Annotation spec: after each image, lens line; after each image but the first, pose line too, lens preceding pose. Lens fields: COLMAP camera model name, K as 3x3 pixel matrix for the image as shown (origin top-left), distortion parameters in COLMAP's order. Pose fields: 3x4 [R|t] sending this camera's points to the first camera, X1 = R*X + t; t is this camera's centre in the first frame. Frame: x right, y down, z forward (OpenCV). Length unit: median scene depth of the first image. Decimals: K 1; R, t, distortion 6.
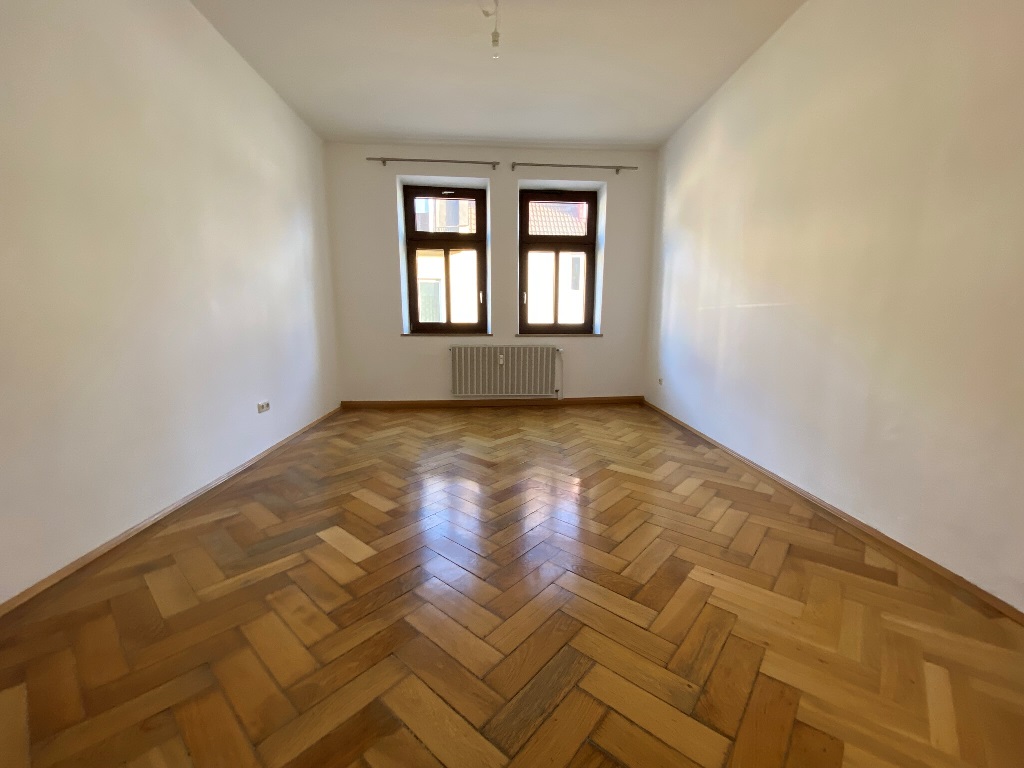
lens RADIAL K [[405.5, 0, 512.0], [0, 405.5, 384.0], [0, 0, 1]] dist [0.012095, 0.000010]
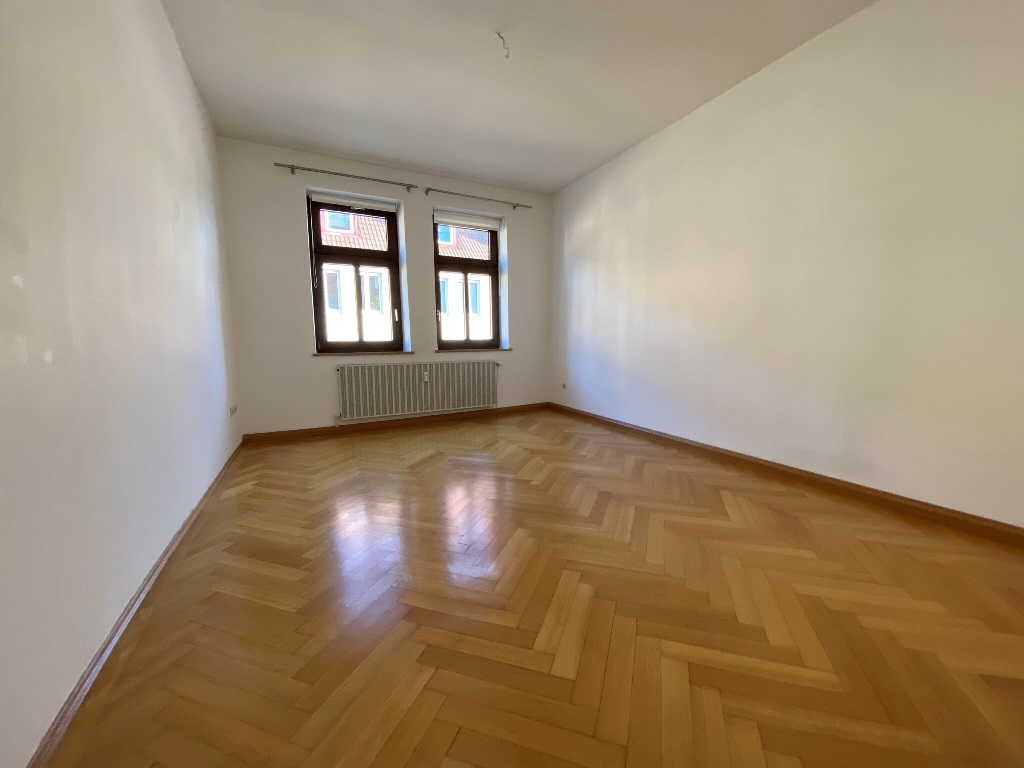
lens RADIAL K [[413.7, 0, 512.0], [0, 413.7, 384.0], [0, 0, 1]] dist [0.000064, -0.000009]
pose [[0.911831, -0.062813, 0.405733, -0.239707], [0.079829, 0.996492, -0.025136, 0.001675], [-0.402730, 0.055309, 0.913646, -0.026149]]
